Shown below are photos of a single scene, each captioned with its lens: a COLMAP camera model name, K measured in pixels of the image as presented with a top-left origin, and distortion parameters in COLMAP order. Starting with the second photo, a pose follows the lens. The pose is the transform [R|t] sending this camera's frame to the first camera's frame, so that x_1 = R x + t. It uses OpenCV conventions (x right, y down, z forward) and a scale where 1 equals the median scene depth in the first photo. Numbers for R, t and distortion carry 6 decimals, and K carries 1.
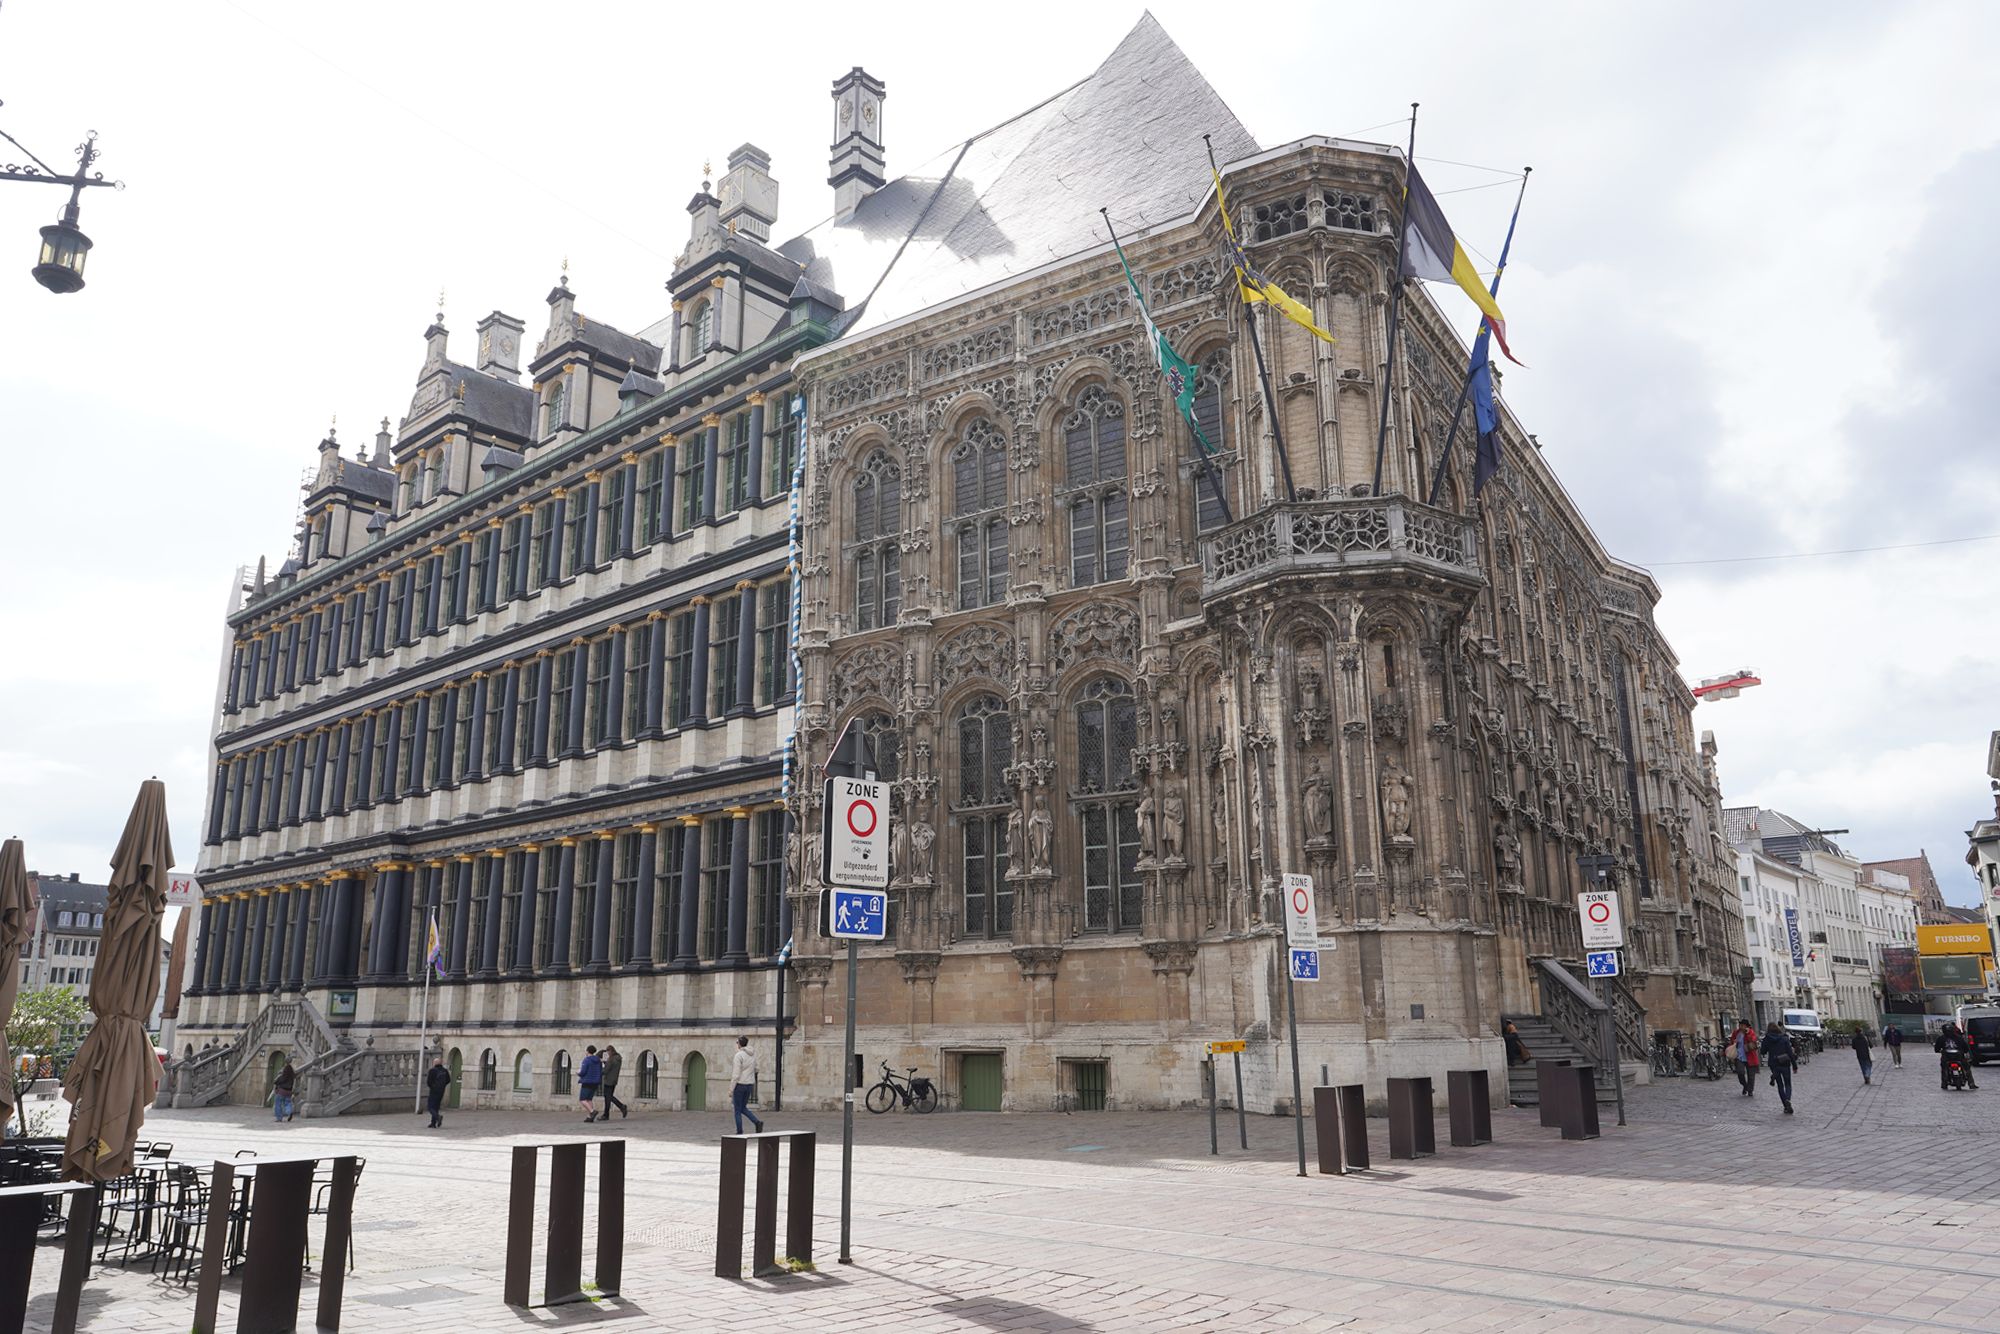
lens RADIAL K [[1368.8, 0, 1000.0], [0, 1368.8, 667.0], [0, 0, 1]] dist [-0.006467, -0.001414]
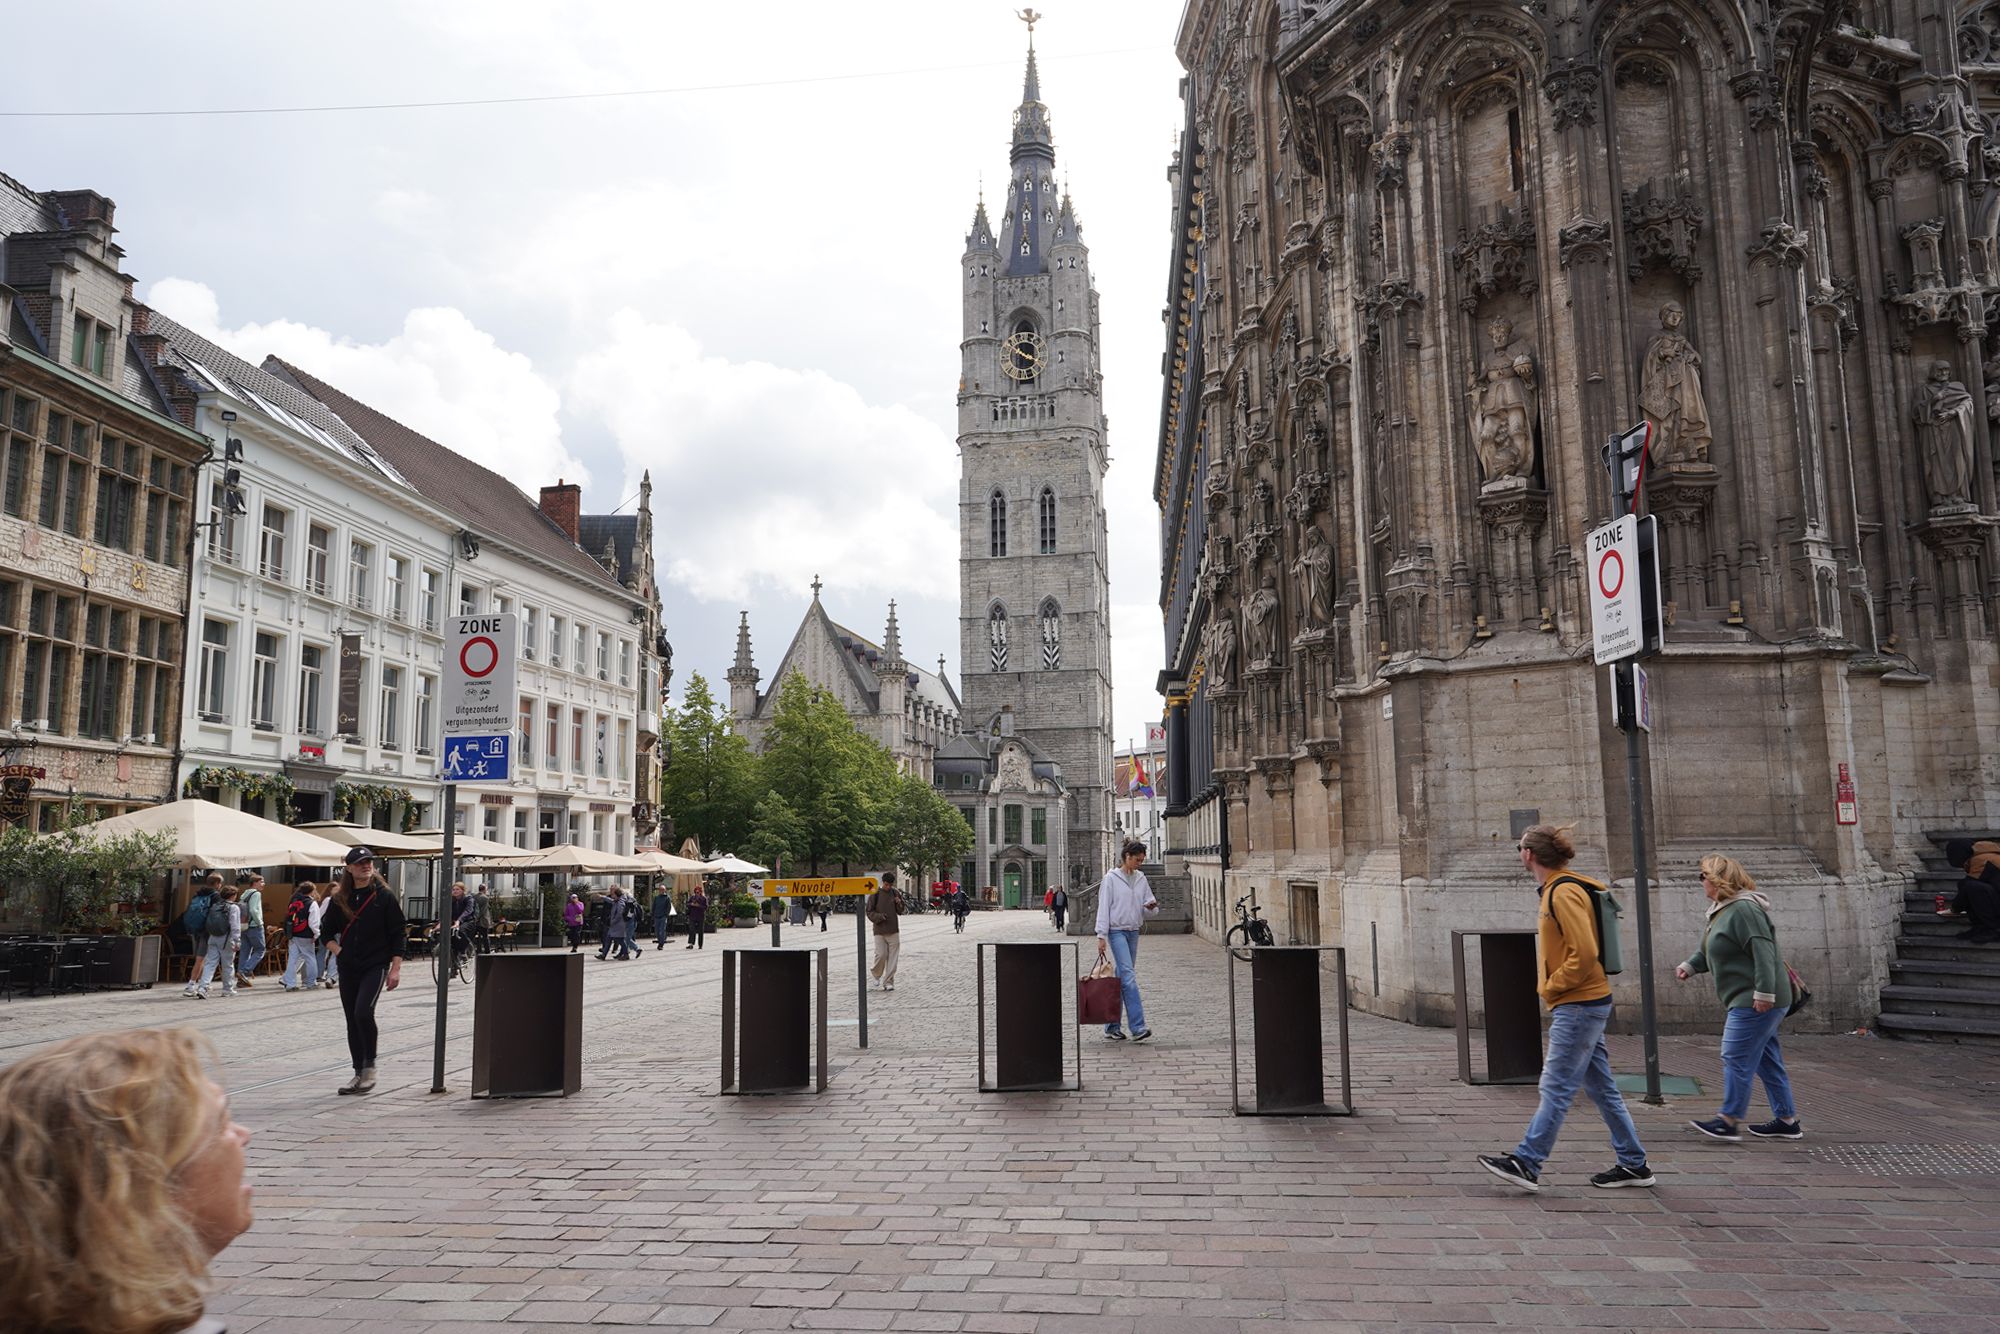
lens RADIAL K [[1368.8, 0, 1000.0], [0, 1368.8, 667.0], [0, 0, 1]] dist [-0.006467, -0.001414]
pose [[0.547537, -0.111285, -0.829349, 0.592257], [0.209914, 0.977692, 0.007395, 0.146729], [0.810025, -0.178141, 0.558682, 0.556856]]
